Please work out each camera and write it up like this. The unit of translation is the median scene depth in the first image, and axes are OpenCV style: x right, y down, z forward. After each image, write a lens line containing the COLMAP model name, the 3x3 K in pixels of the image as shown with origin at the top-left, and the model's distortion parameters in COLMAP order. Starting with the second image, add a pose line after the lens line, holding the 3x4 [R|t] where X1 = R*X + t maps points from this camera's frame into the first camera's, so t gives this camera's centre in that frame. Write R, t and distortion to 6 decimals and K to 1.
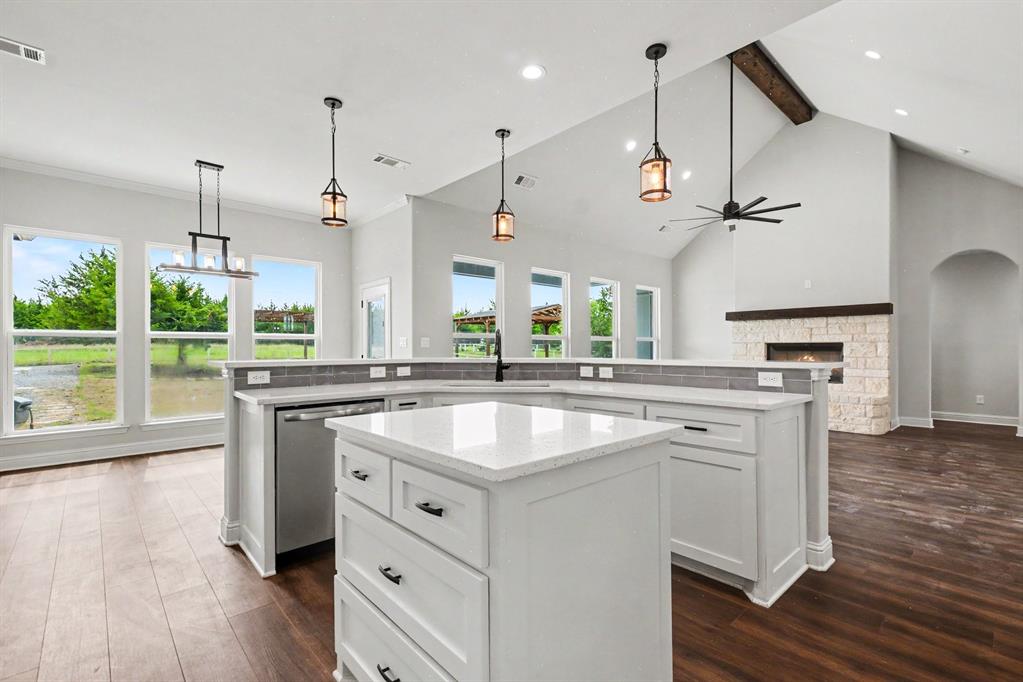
lens RADIAL K [[434.6, 0, 513.5], [0, 434.6, 345.4], [0, 0, 1]] dist [0.001205, -0.006222]
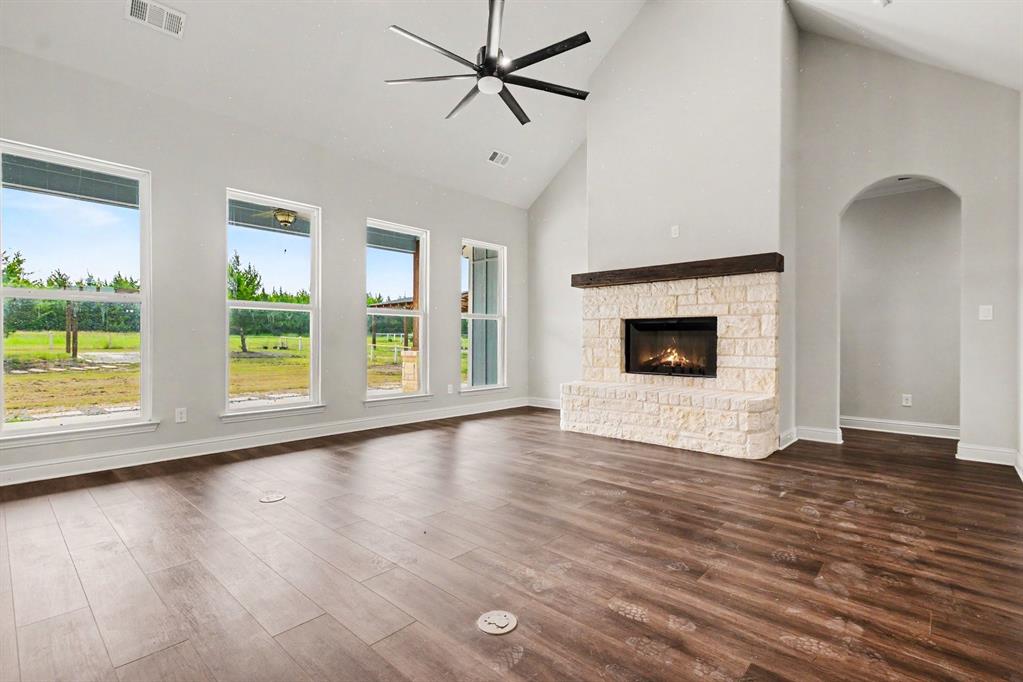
lens RADIAL K [[449.5, 0, 523.9], [0, 449.5, 343.3], [0, 0, 1]] dist [0.001132, -0.000011]
pose [[0.994332, 0.001130, 0.106315, 0.396048], [-0.002579, 0.999906, 0.013489, 0.026601], [-0.106290, -0.013687, 0.994241, 0.350848]]
